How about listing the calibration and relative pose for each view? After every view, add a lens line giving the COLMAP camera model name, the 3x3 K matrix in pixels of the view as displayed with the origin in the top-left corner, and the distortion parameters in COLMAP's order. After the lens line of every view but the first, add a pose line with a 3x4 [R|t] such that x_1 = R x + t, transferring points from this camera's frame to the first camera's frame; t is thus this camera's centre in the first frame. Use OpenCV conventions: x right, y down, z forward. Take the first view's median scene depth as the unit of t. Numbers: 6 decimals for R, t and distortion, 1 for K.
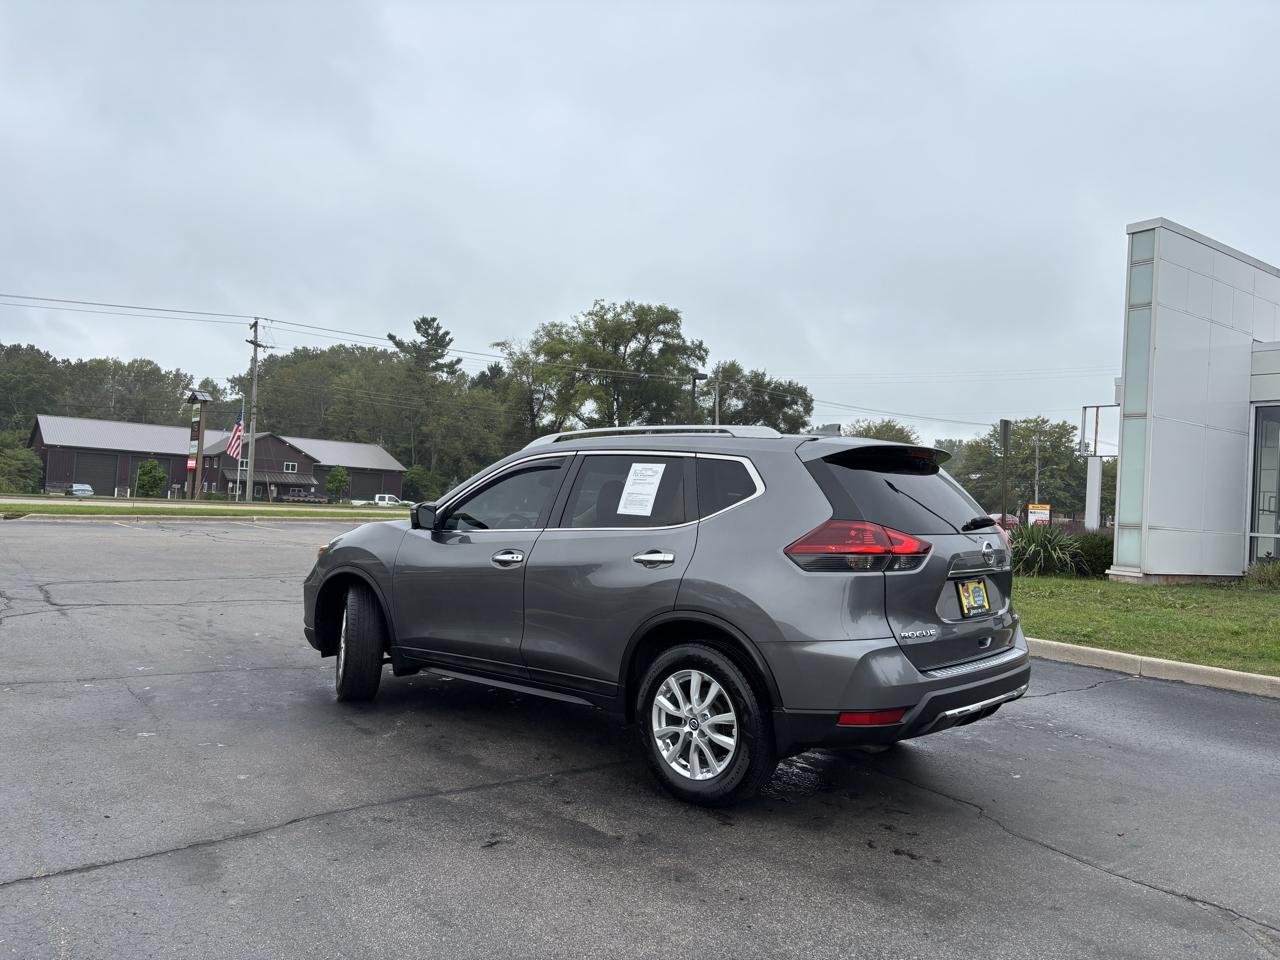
lens RADIAL K [[961.1, 0, 640.0], [0, 961.1, 480.0], [0, 0, 1]] dist [0.049594, -0.067505]
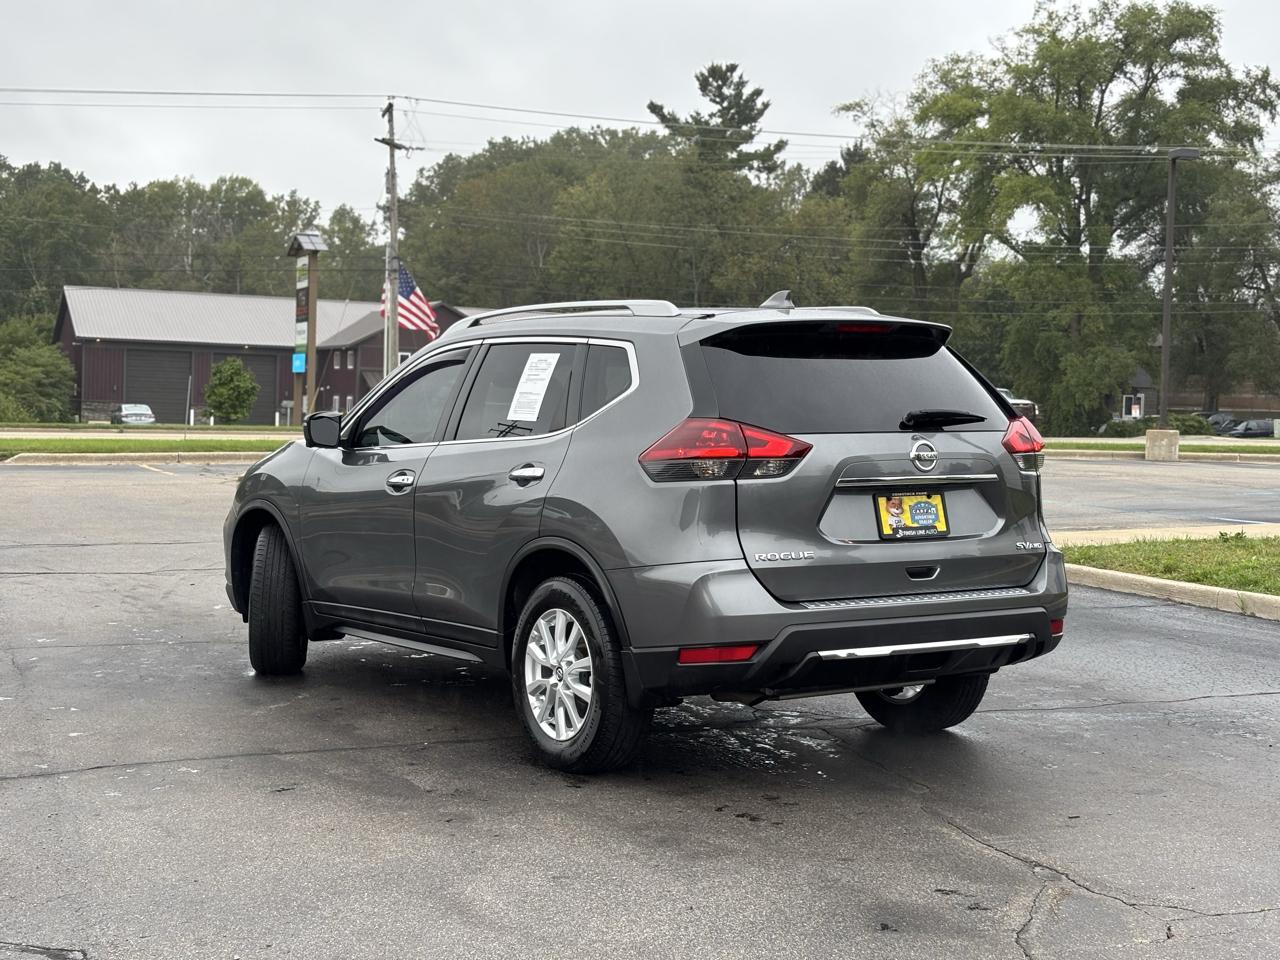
lens RADIAL K [[1904.0, 0, 634.2], [0, 1904.0, 475.4], [0, 0, 1]] dist [0.282034, -1.124791]
pose [[0.960933, -0.018660, -0.276151, 0.025528], [0.033318, 0.998268, 0.048485, 0.000459], [0.274768, -0.055791, 0.959891, -0.023488]]
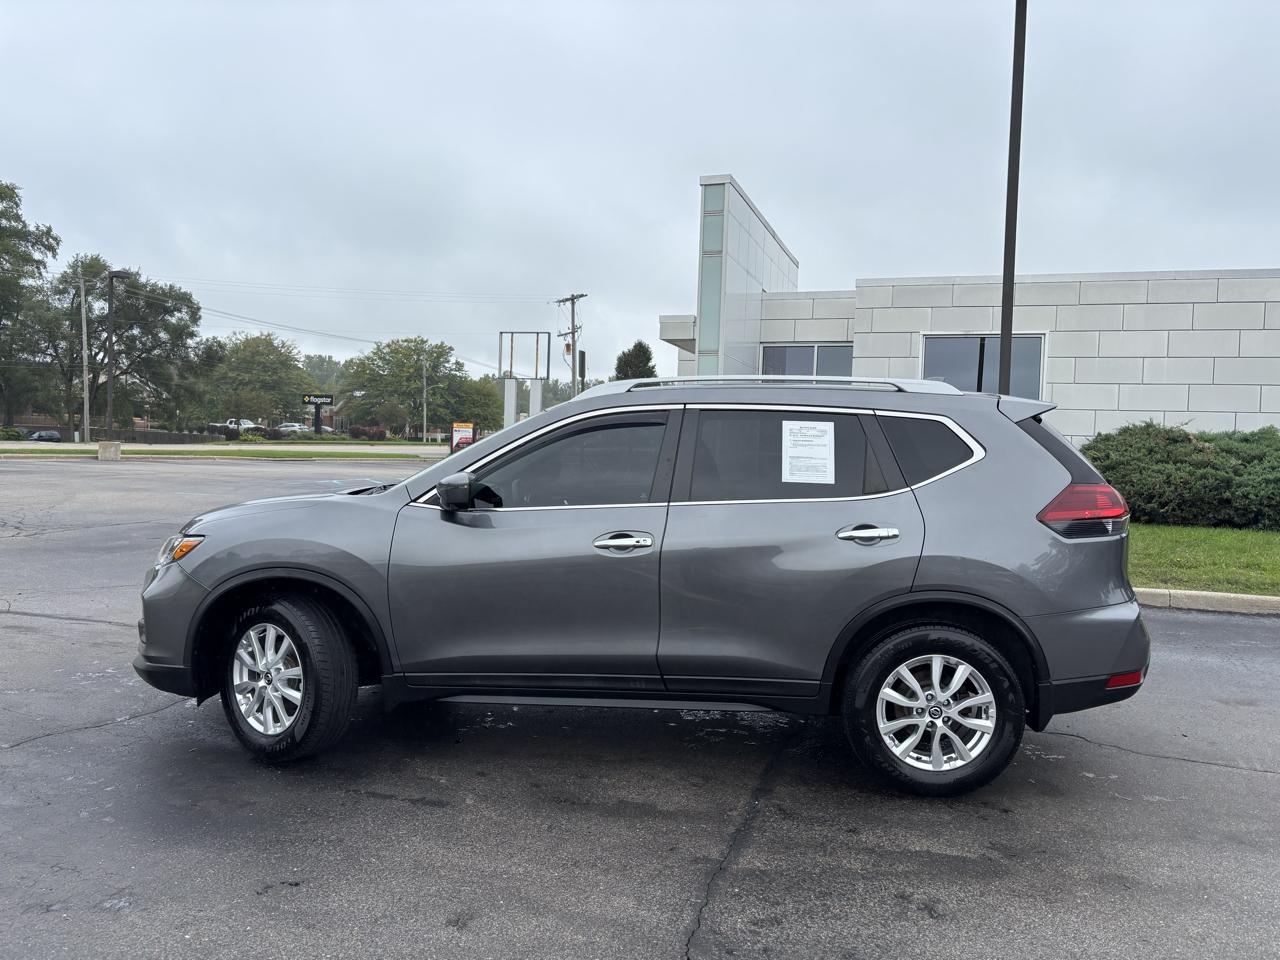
lens RADIAL K [[970.7, 0, 634.9], [0, 970.7, 471.1], [0, 0, 1]] dist [0.038212, -0.066183]
pose [[0.809773, -0.039069, 0.585441, -0.028892], [-0.006070, 0.997170, 0.074940, -0.001727], [-0.586712, -0.064238, 0.807244, 0.017926]]
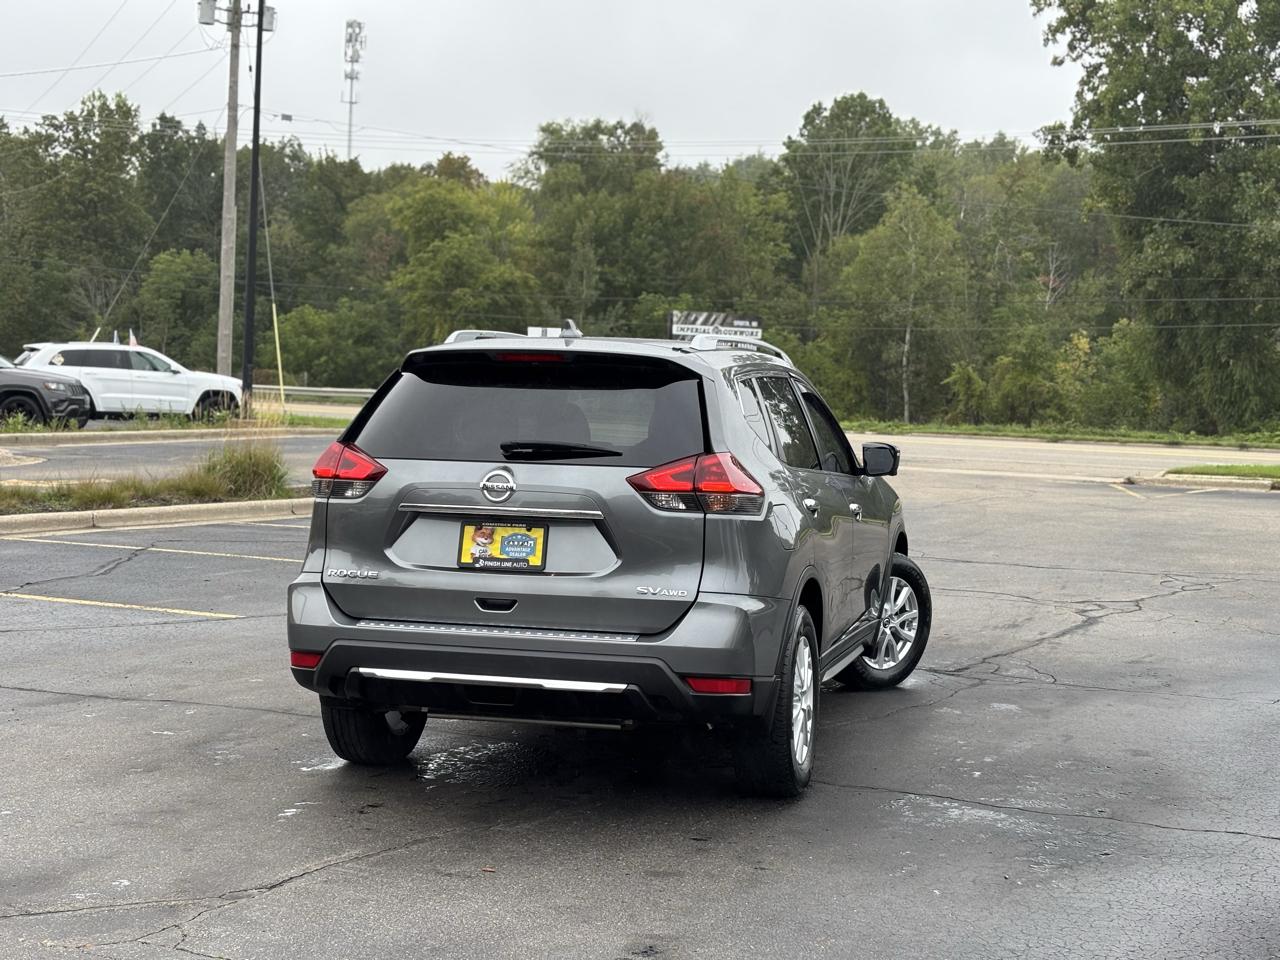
lens RADIAL K [[1904.0, 0, 634.2], [0, 1904.0, 475.4], [0, 0, 1]] dist [0.282034, -1.124791]
pose [[0.438255, 0.014556, -0.898733, 0.079777], [0.003853, 0.999829, 0.018072, 0.001849], [0.898842, -0.011384, 0.438124, 0.020411]]
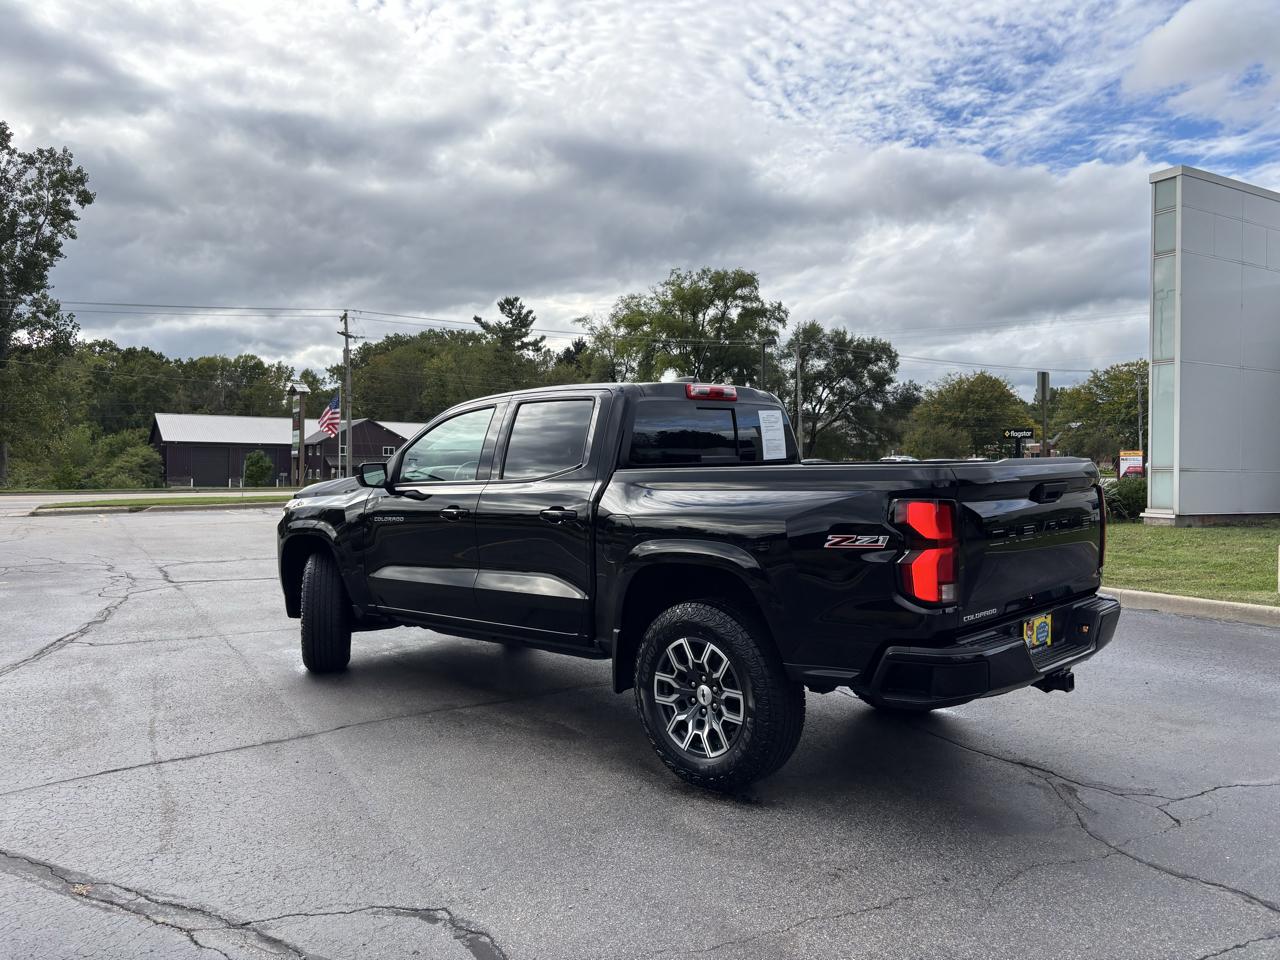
lens RADIAL K [[961.1, 0, 640.0], [0, 961.1, 480.0], [0, 0, 1]] dist [0.049594, -0.067505]
pose [[0.994192, -0.047464, -0.096585, 0.007558], [0.050622, 0.998252, 0.030505, -0.000066], [0.094969, -0.035217, 0.994857, -0.009320]]
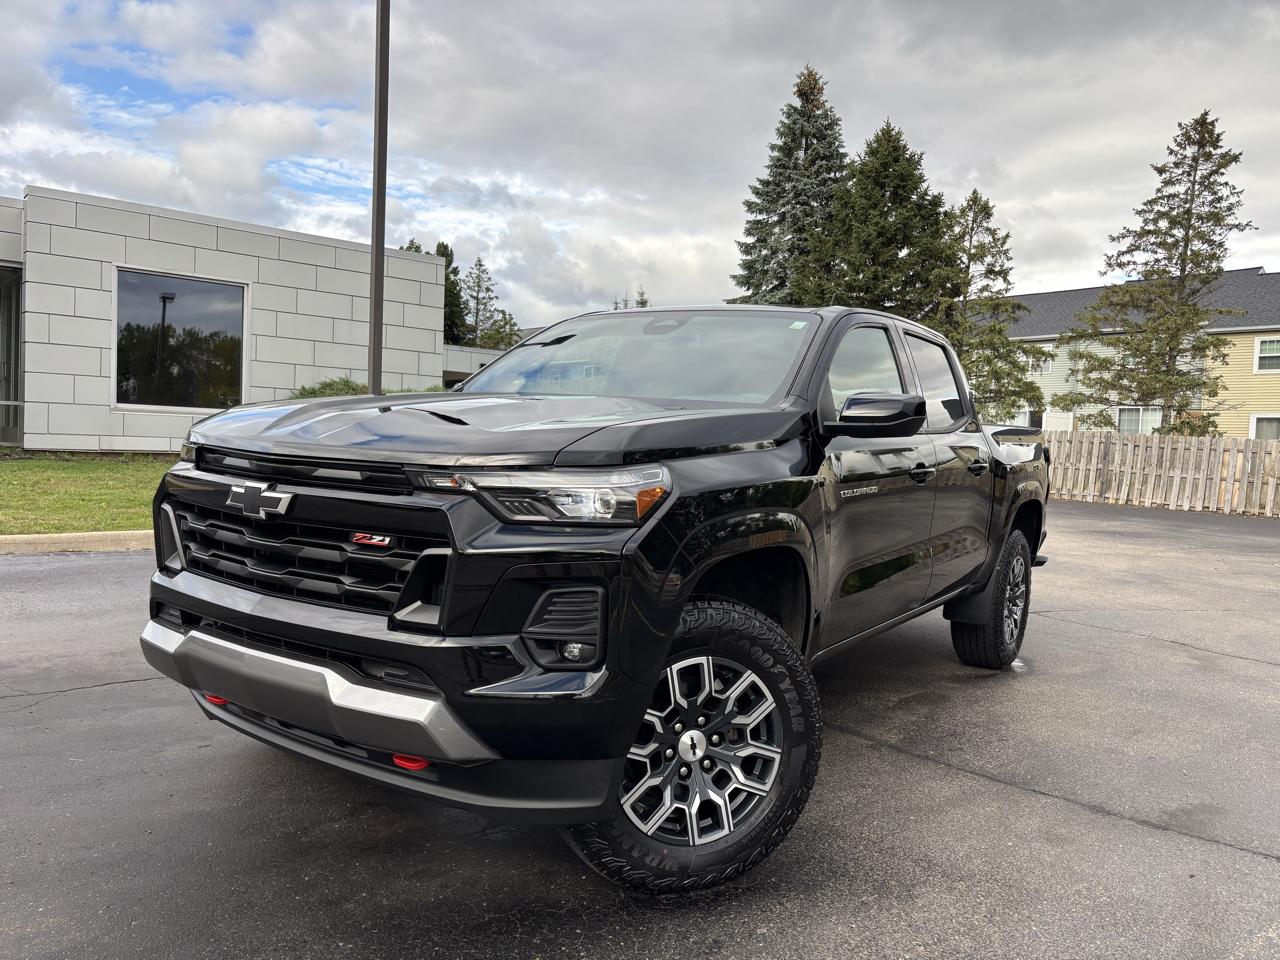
lens RADIAL K [[968.0, 0, 640.0], [0, 968.0, 480.0], [0, 0, 1]] dist [0.044289, -0.070523]
pose [[-0.072323, -0.093433, 0.992995, -0.044171], [-0.067900, 0.993754, 0.088559, 0.000601], [-0.995067, -0.061019, -0.078215, 0.054455]]
